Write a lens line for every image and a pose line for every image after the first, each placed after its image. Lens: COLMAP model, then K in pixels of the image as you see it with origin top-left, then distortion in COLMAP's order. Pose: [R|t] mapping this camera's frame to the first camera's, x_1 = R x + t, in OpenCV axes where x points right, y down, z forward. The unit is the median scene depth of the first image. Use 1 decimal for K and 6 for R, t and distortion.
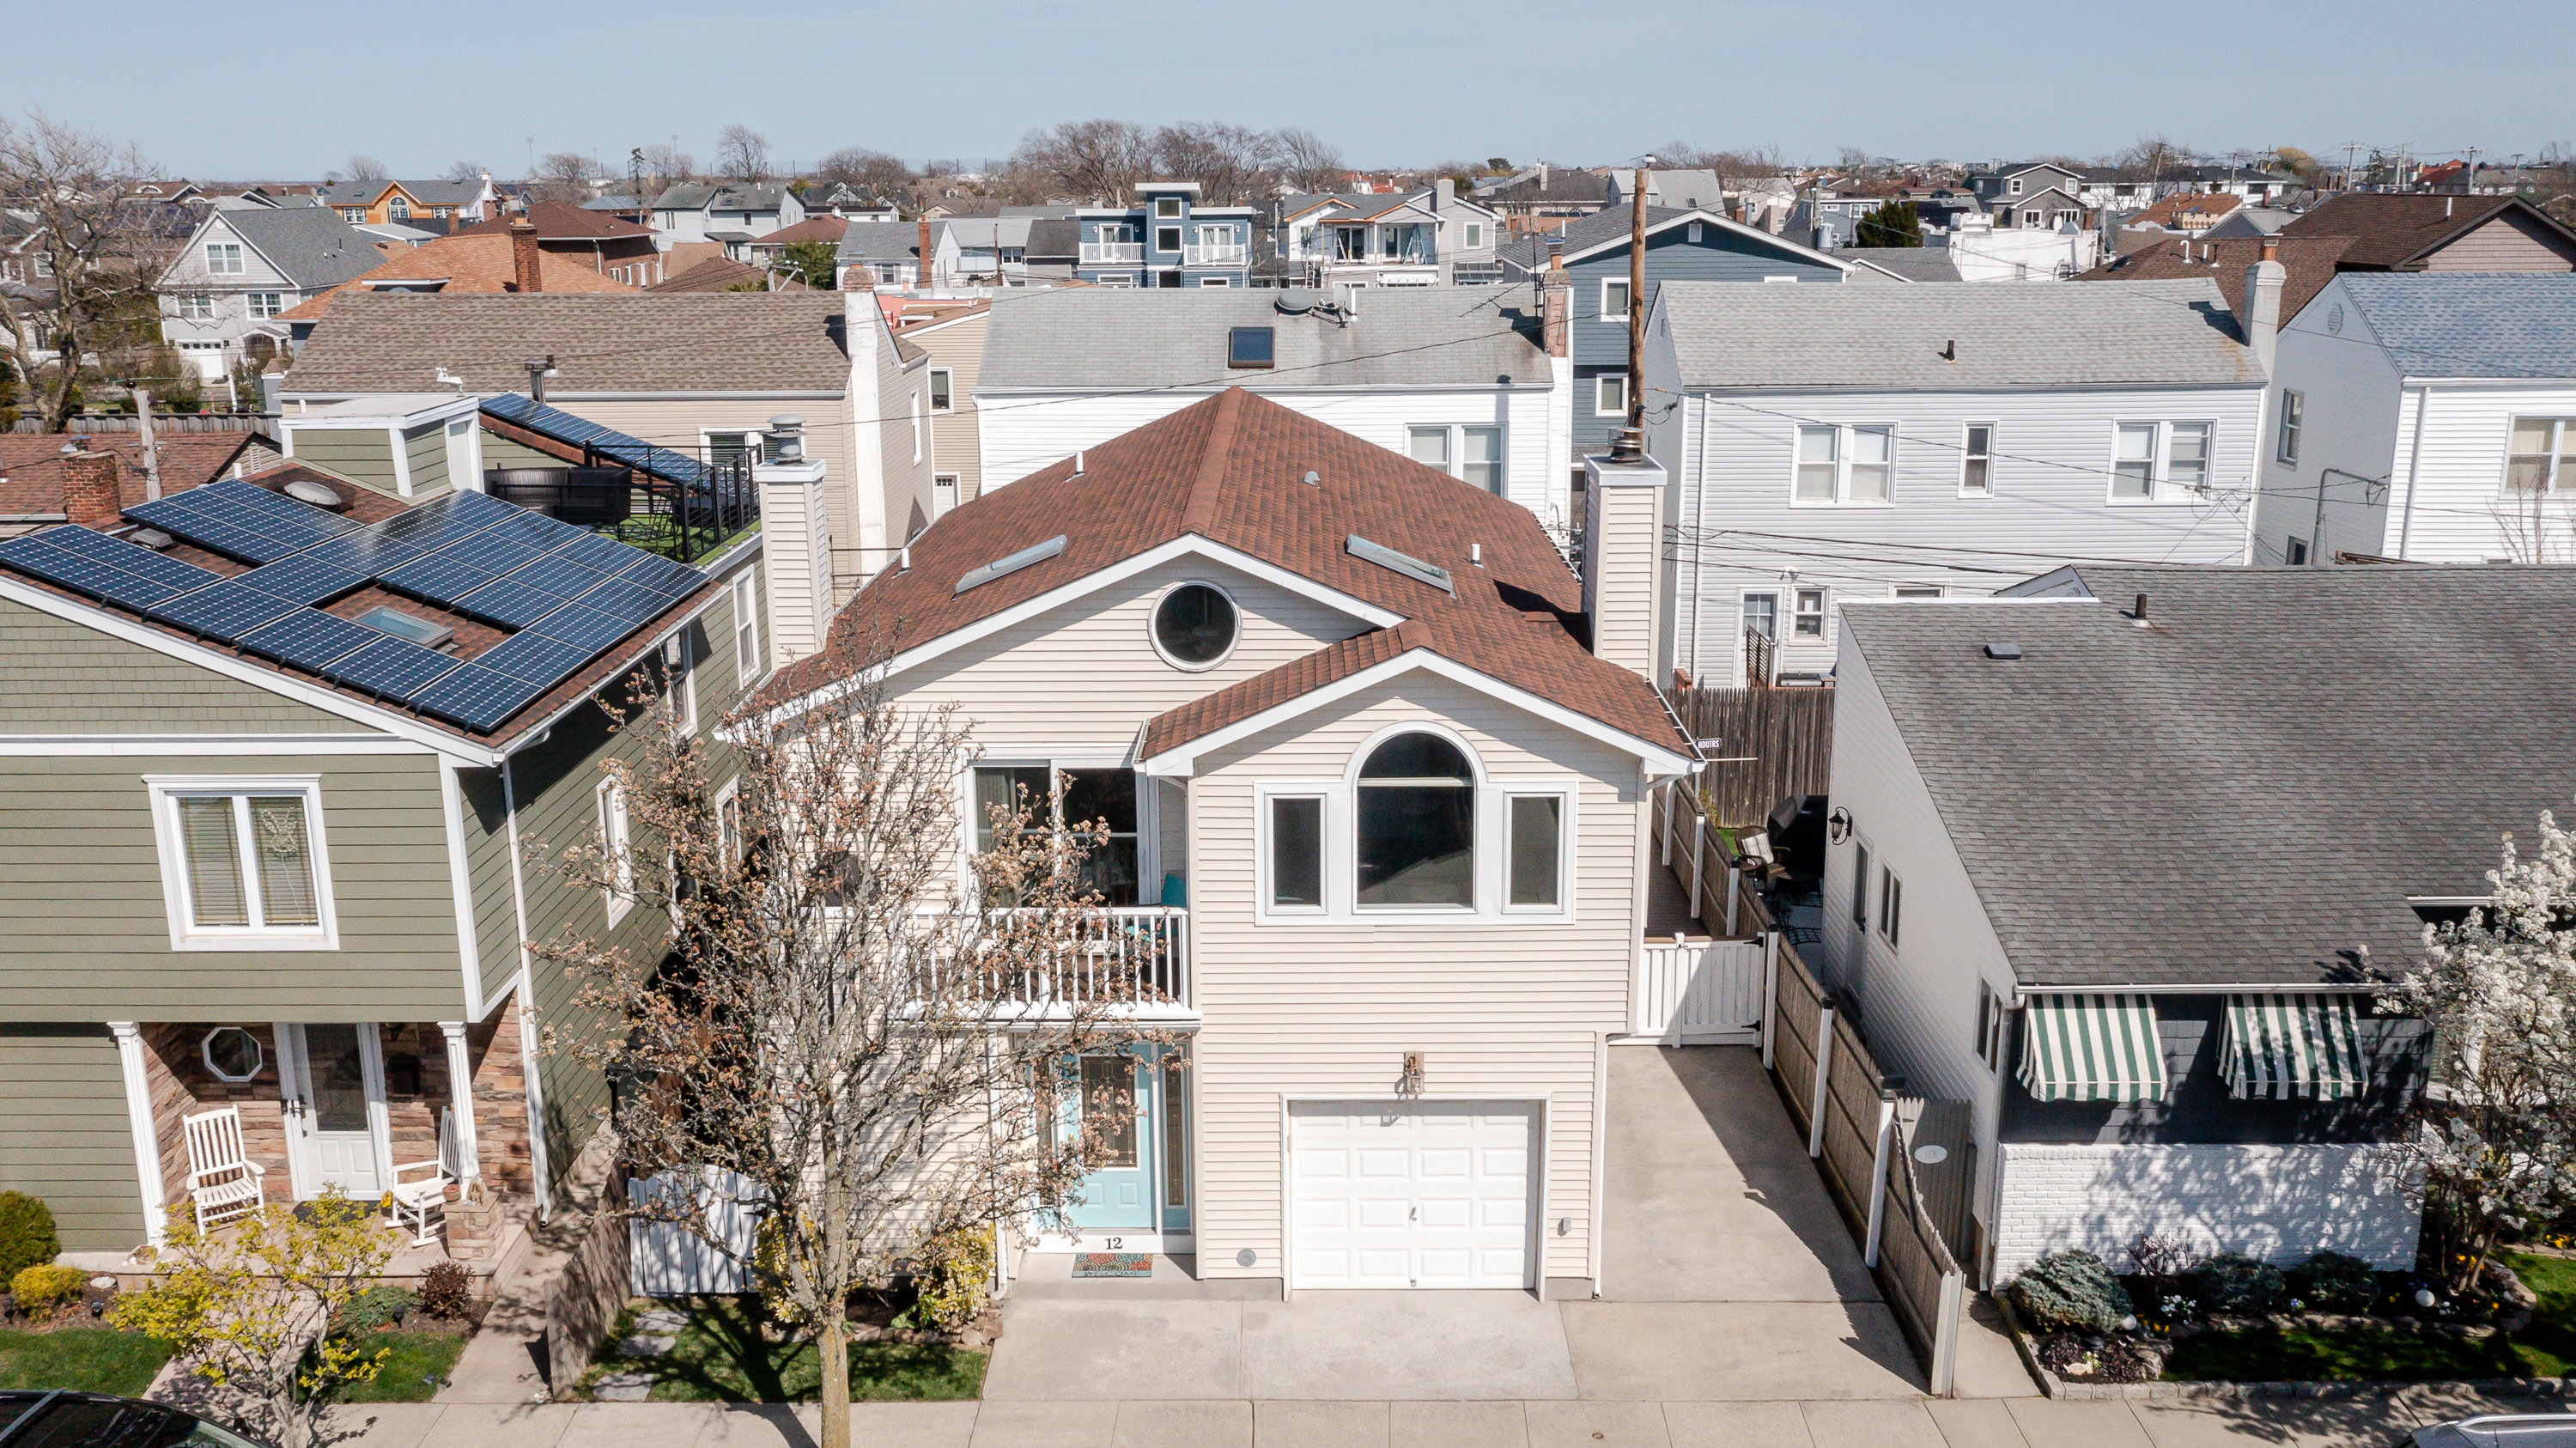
lens RADIAL K [[2164.5, 0, 1287.8], [0, 2164.5, 806.4], [0, 0, 1]] dist [-0.011376, 0.015926]
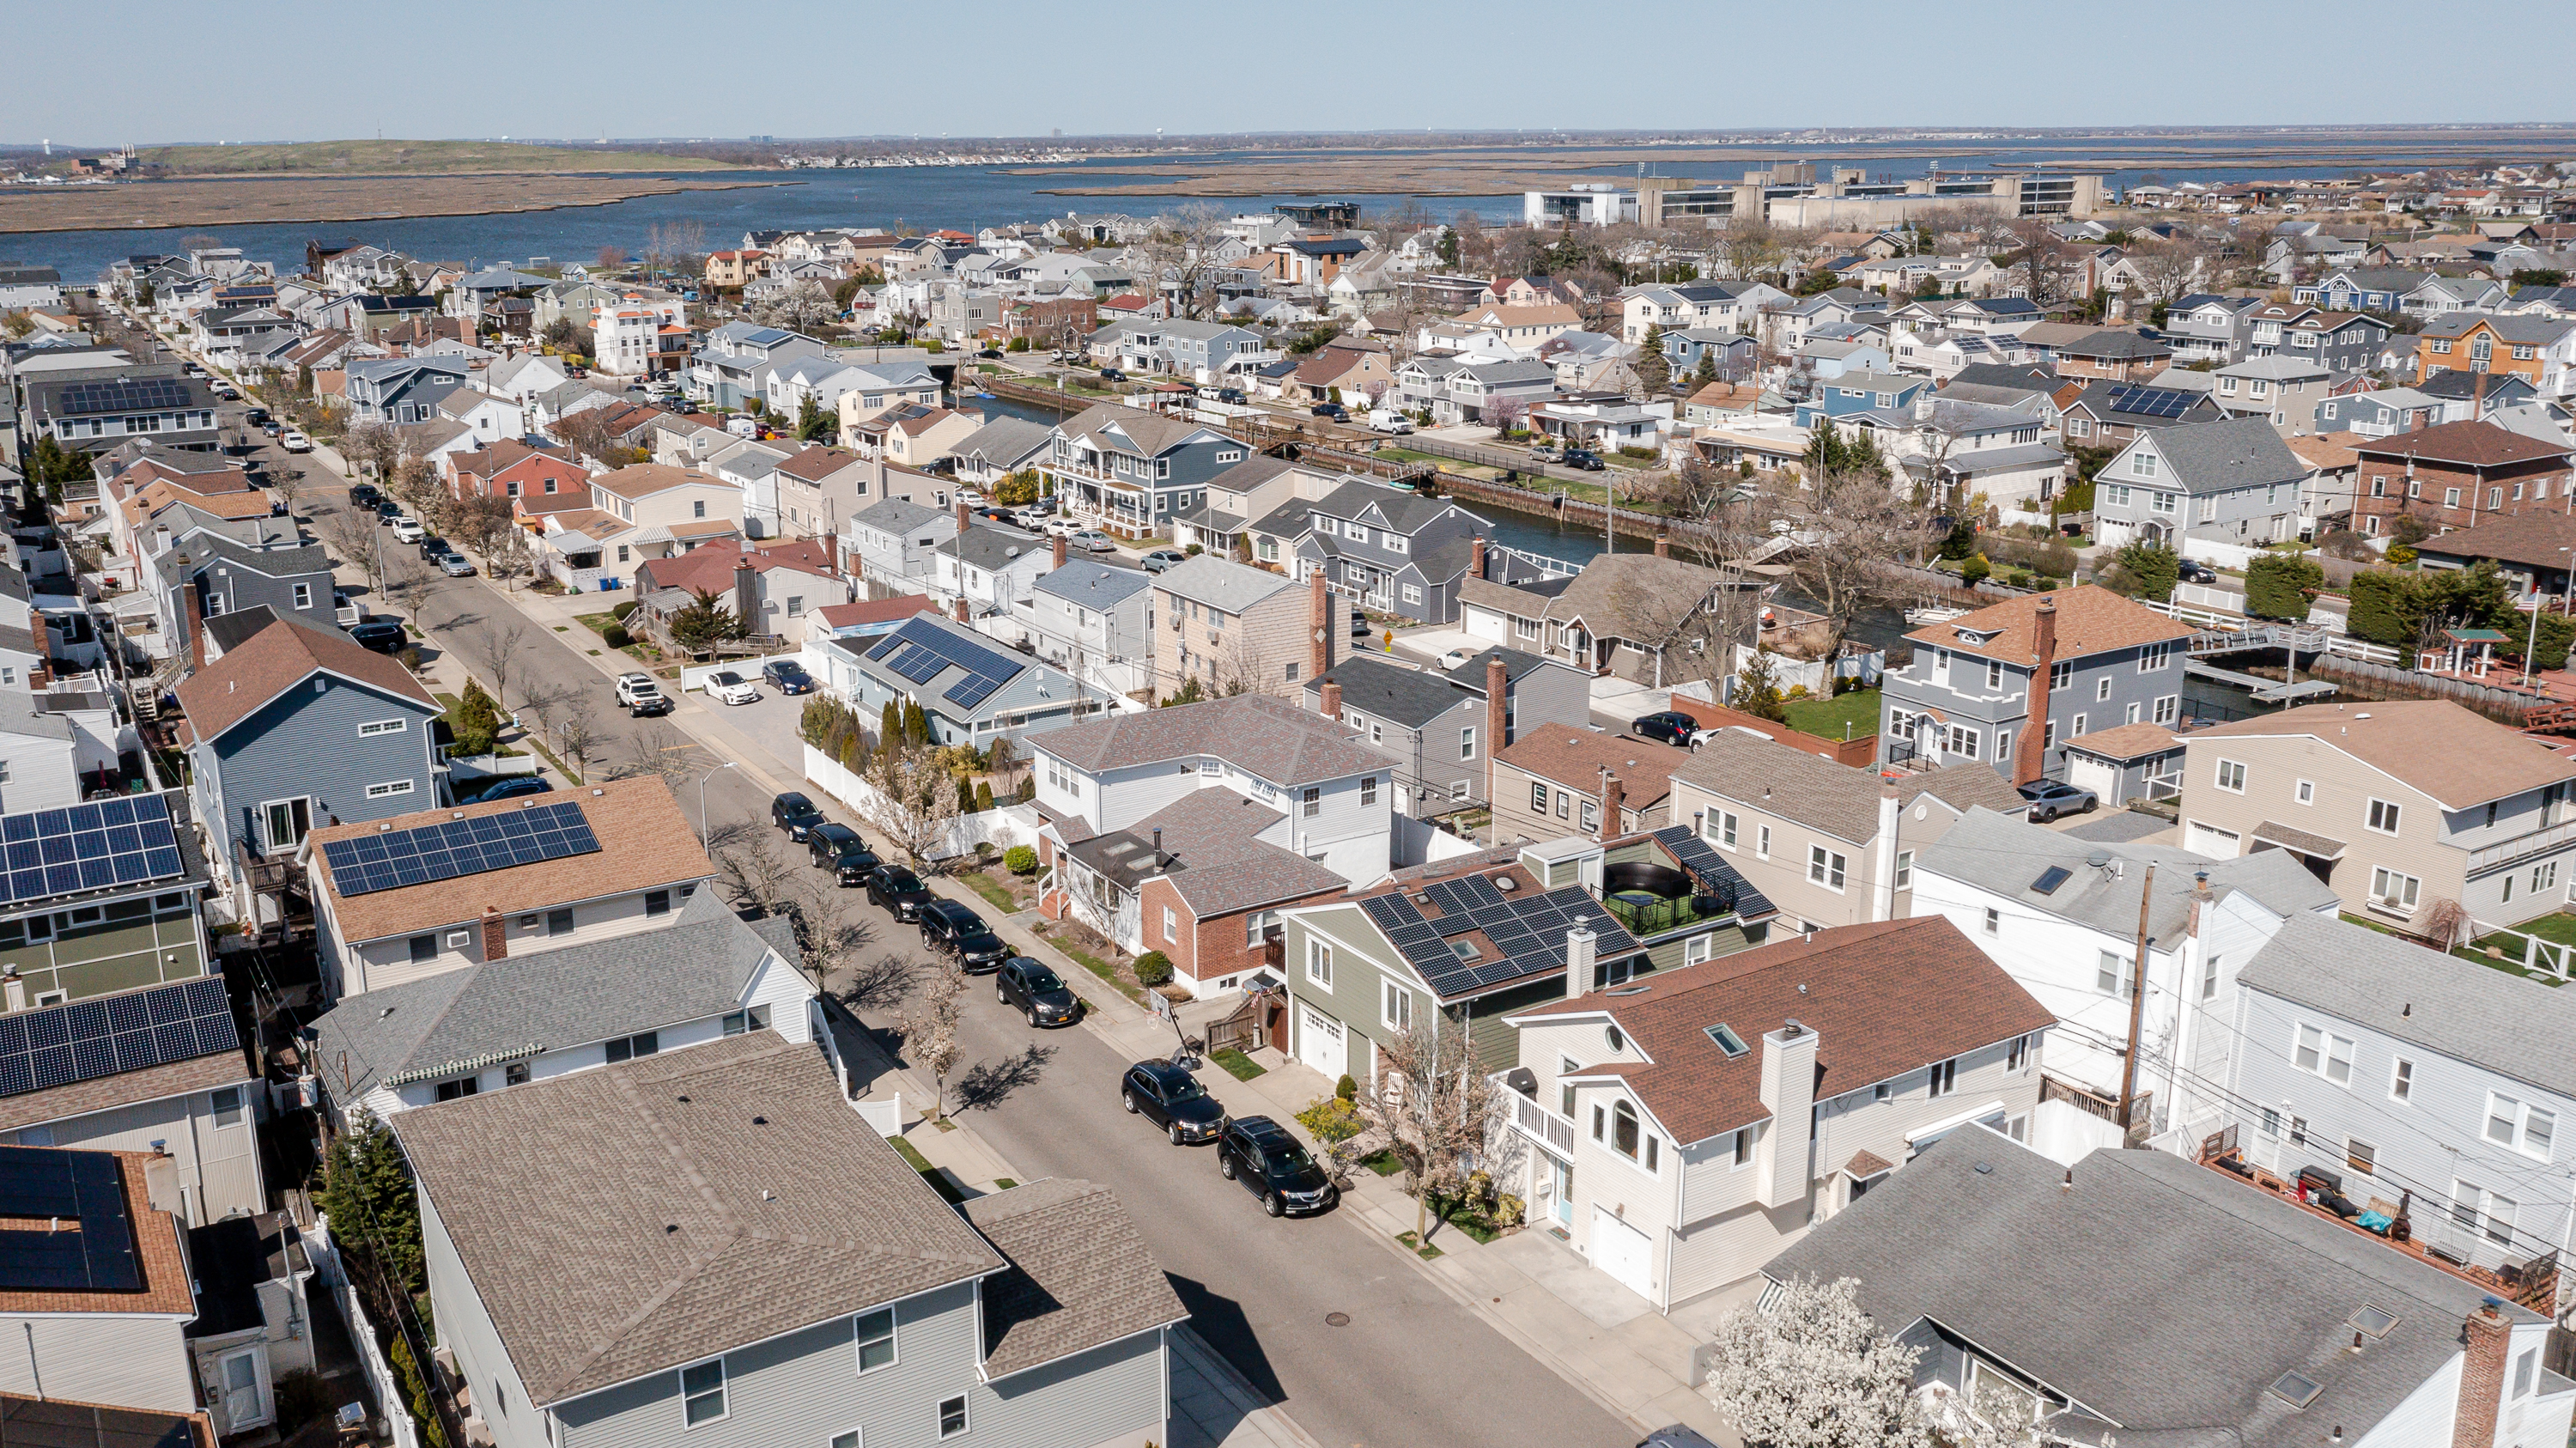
lens RADIAL K [[2178.8, 0, 1179.9], [0, 2178.8, 753.3], [0, 0, 1]] dist [0.008050, 0.005742]
pose [[0.499818, 0.237642, -0.832891, 2.005372], [-0.221064, 0.964776, 0.142611, -0.736977], [0.837444, 0.112843, 0.534747, -1.108672]]
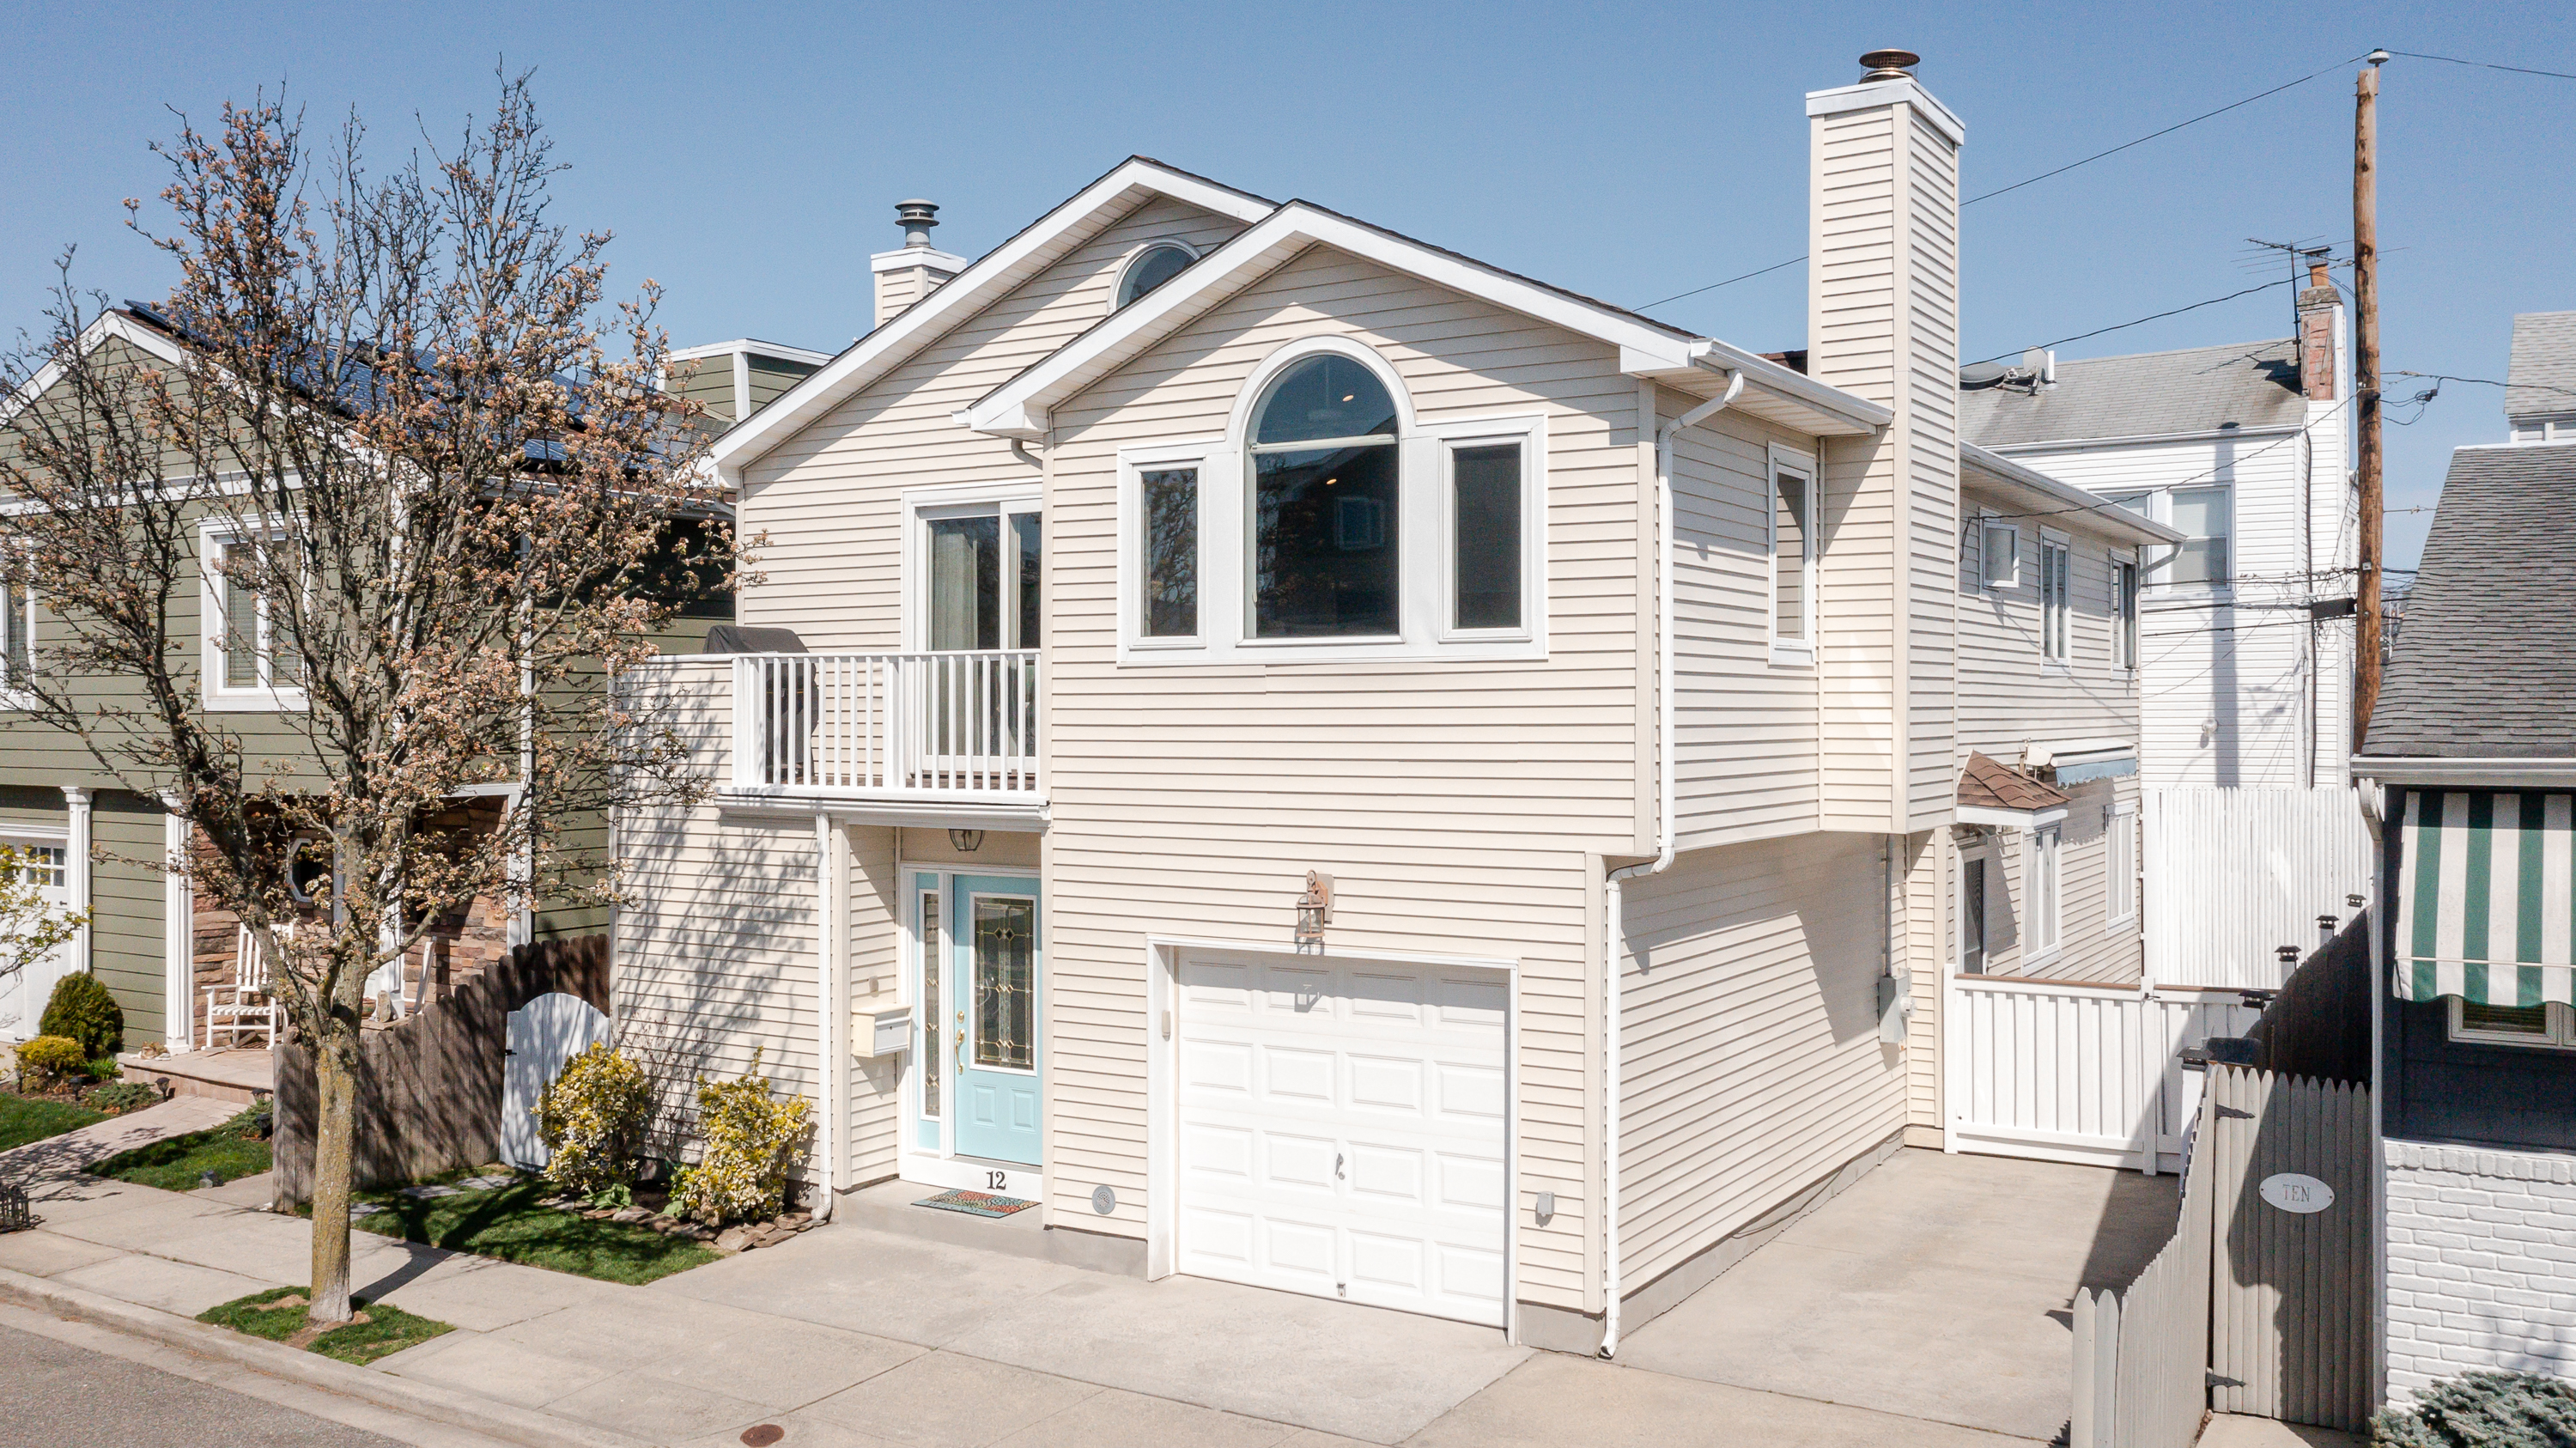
lens RADIAL K [[2164.5, 0, 1232.3], [0, 2164.5, 748.8], [0, 0, 1]] dist [-0.011376, 0.015926]
pose [[0.843833, 0.013378, -0.536440, 0.364927], [-0.155543, 0.962868, -0.220660, 0.215009], [0.513569, 0.269640, 0.814581, 0.446735]]
